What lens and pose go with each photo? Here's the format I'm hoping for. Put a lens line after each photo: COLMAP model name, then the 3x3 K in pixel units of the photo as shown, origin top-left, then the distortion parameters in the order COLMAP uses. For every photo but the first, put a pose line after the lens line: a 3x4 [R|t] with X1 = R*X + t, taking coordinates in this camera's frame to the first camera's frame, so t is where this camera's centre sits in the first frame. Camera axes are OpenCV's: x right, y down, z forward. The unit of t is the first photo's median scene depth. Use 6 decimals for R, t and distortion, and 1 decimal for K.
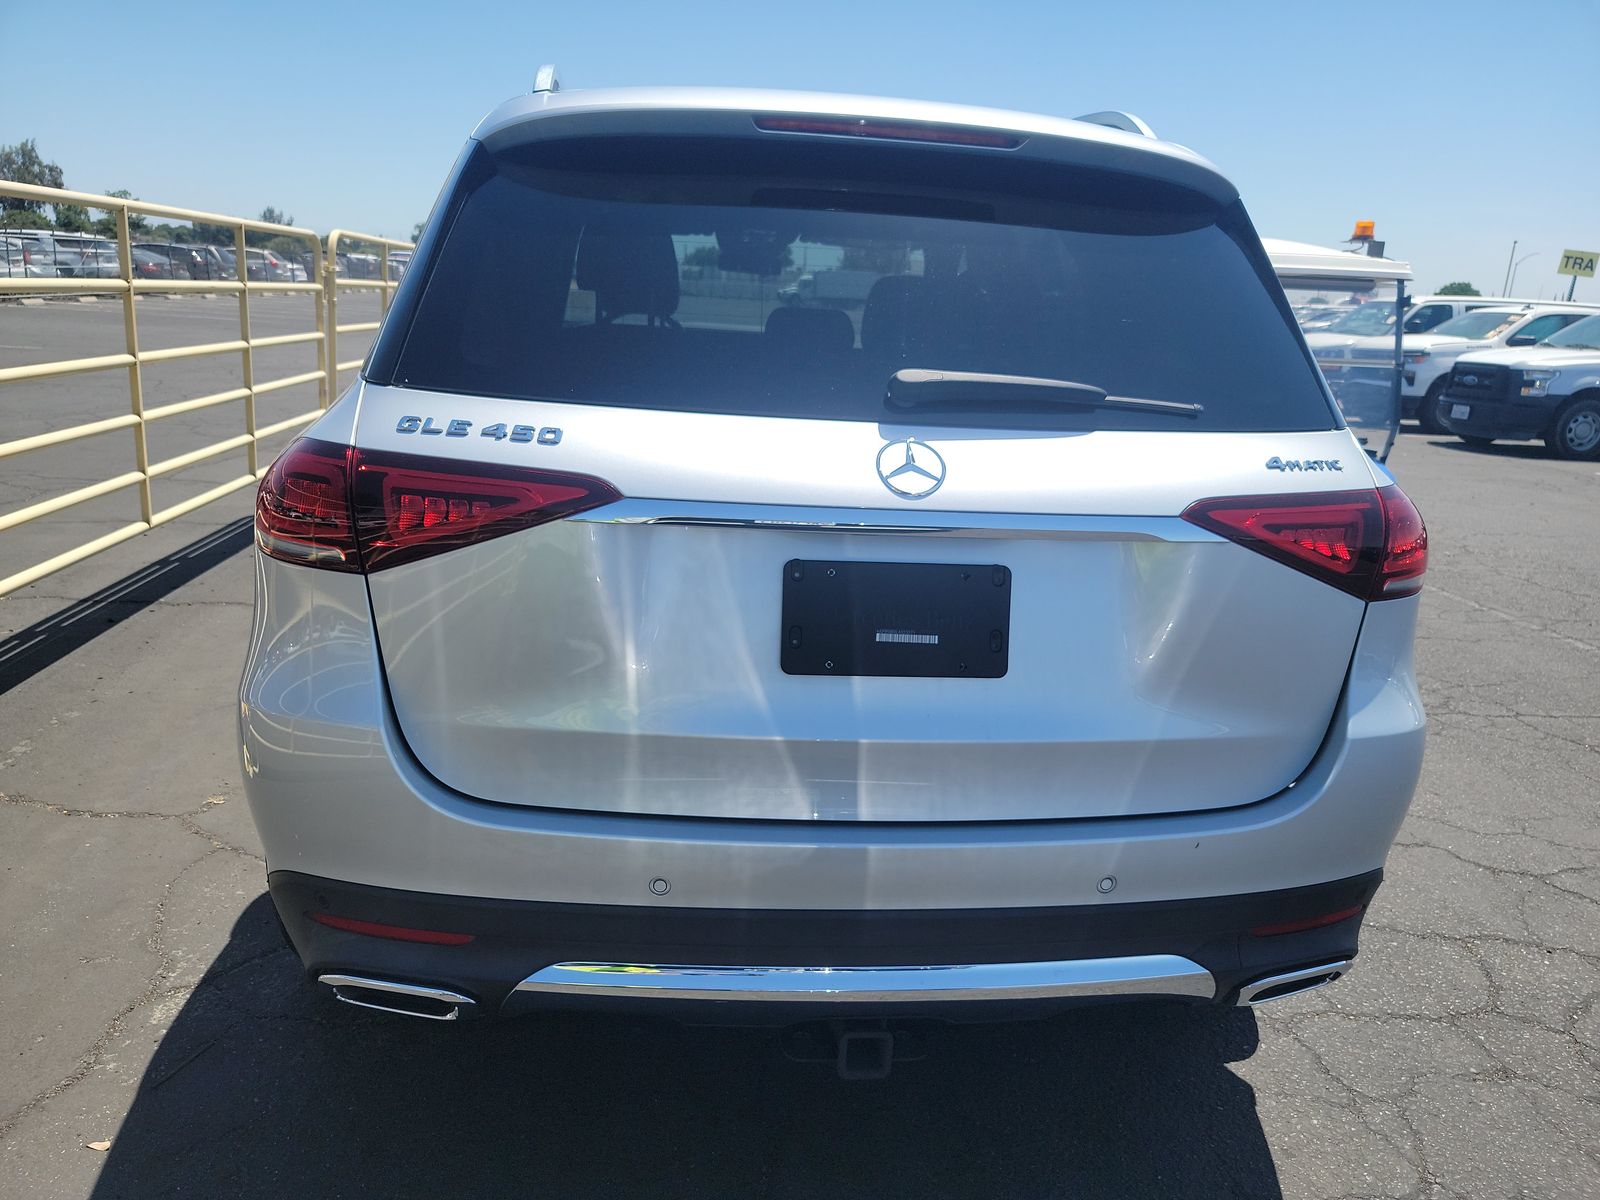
lens RADIAL K [[1112.7, 0, 818.5], [0, 1112.7, 656.6], [0, 0, 1]] dist [0.049240, -0.044349]
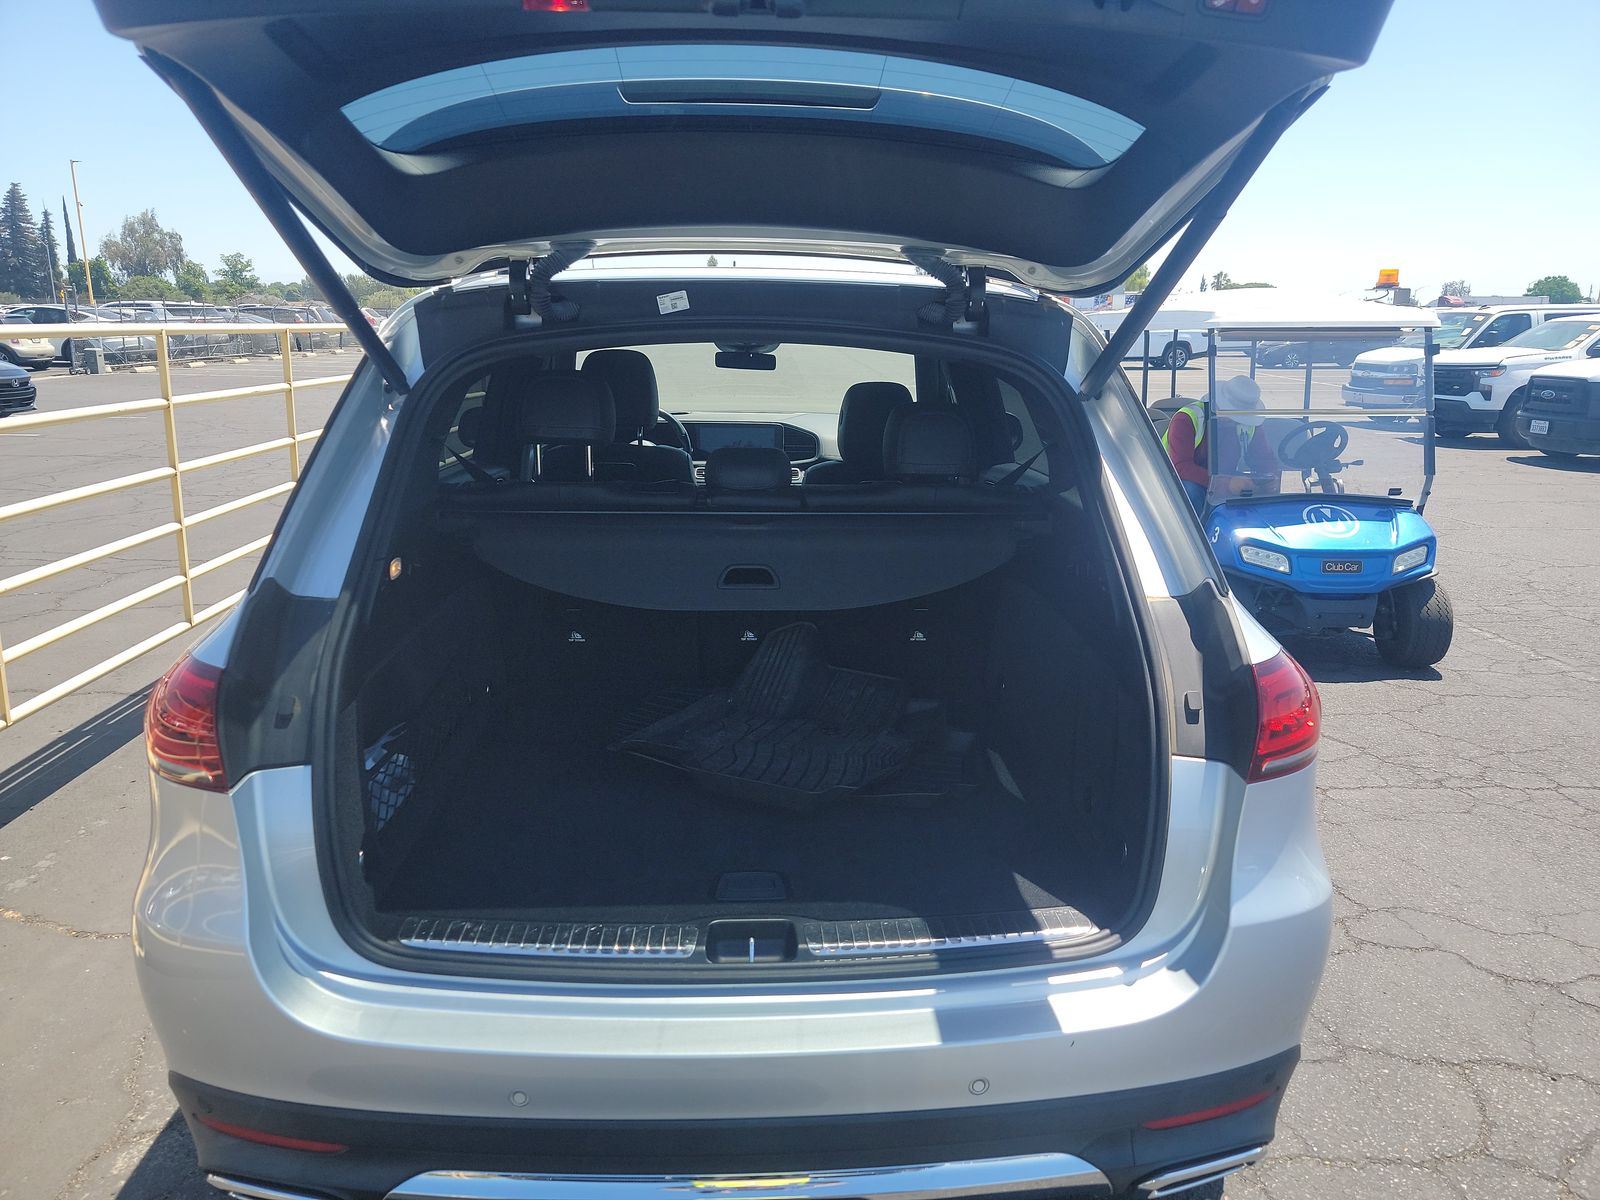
lens RADIAL K [[1112.7, 0, 831.2], [0, 1112.7, 627.3], [0, 0, 1]] dist [0.049240, -0.044349]
pose [[0.997206, -0.028816, -0.068916, 0.116581], [0.025842, 0.998712, -0.043663, -0.087373], [0.070085, 0.041760, 0.996667, 0.000997]]
